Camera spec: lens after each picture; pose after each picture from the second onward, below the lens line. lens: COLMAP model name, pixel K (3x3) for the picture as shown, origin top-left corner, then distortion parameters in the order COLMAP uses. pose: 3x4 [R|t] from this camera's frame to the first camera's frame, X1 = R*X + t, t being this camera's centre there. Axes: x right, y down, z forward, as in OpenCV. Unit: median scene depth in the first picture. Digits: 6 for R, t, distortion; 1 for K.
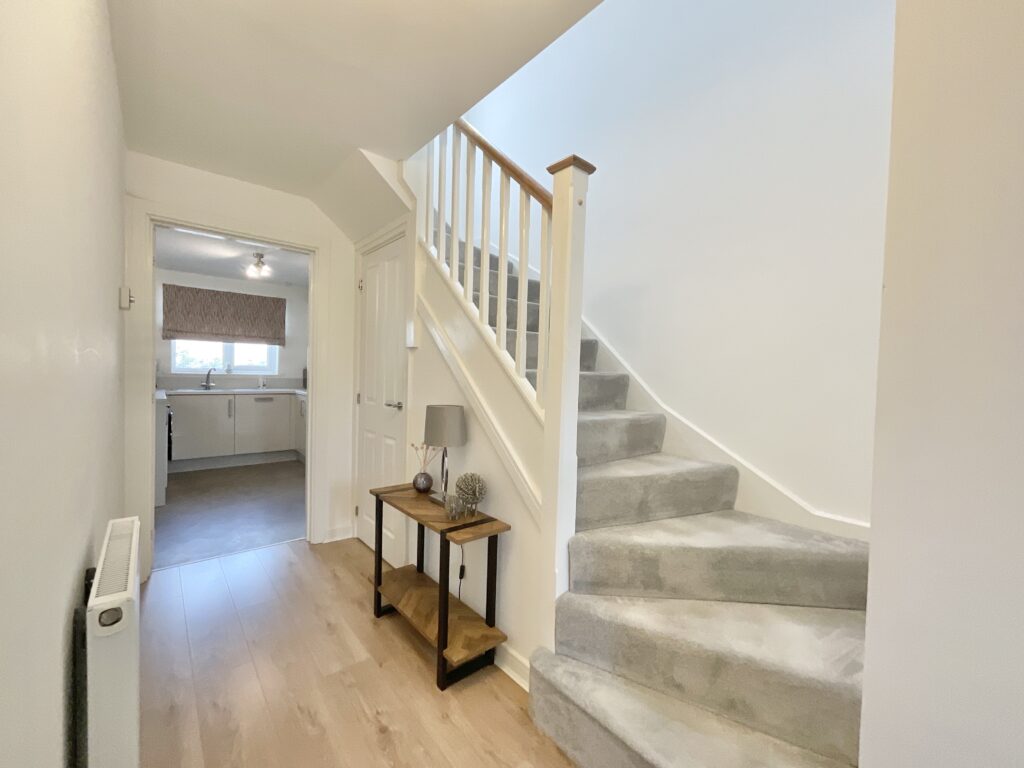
lens RADIAL K [[430.3, 0, 520.0], [0, 430.3, 388.4], [0, 0, 1]] dist [0.007408, -0.001774]
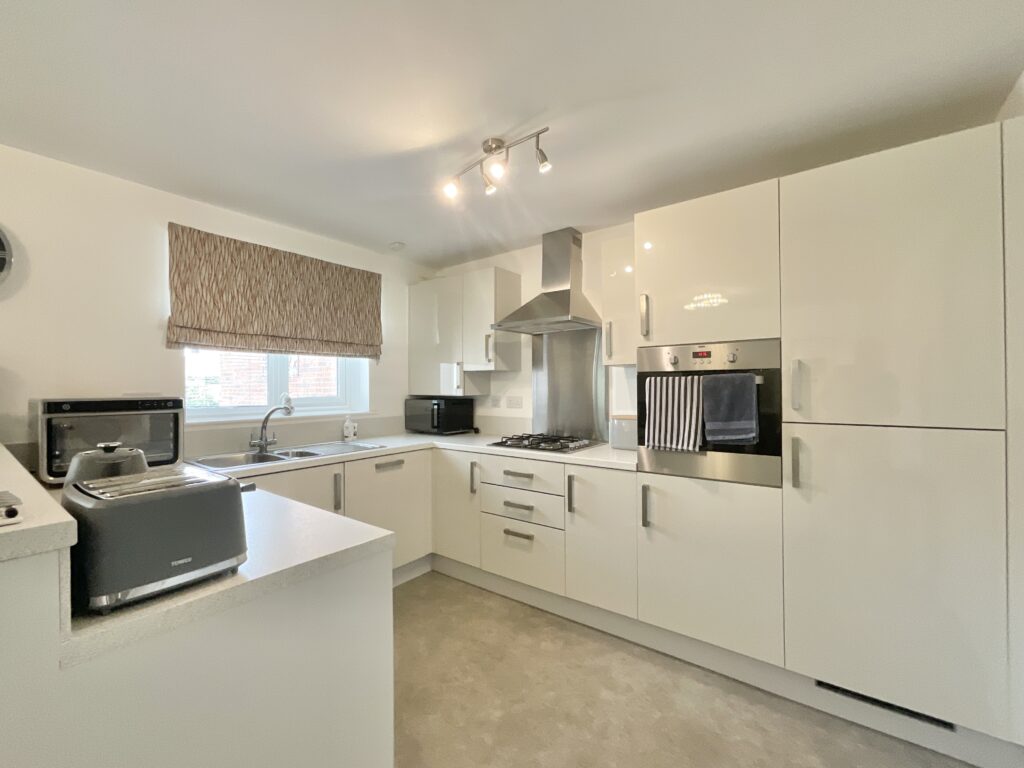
lens RADIAL K [[430.3, 0, 510.2], [0, 430.3, 386.6], [0, 0, 1]] dist [0.007408, -0.001774]
pose [[0.977218, -0.037049, 0.208981, -0.560742], [0.045090, 0.998409, -0.033846, -0.041628], [-0.207395, 0.042498, 0.977334, 0.480473]]
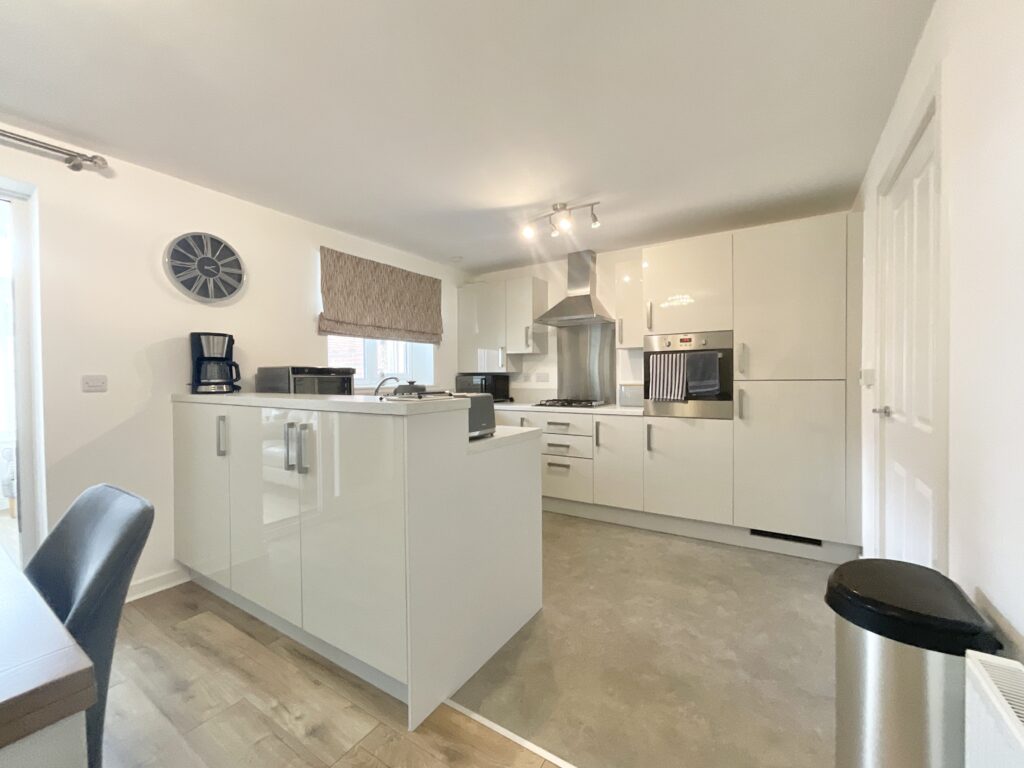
lens RADIAL K [[430.3, 0, 507.9], [0, 430.3, 387.9], [0, 0, 1]] dist [0.007408, -0.001774]
pose [[0.958515, -0.046005, 0.281305, -0.723585], [0.050272, 0.998704, -0.007965, -0.016526], [-0.280574, 0.021777, 0.959585, 0.310869]]
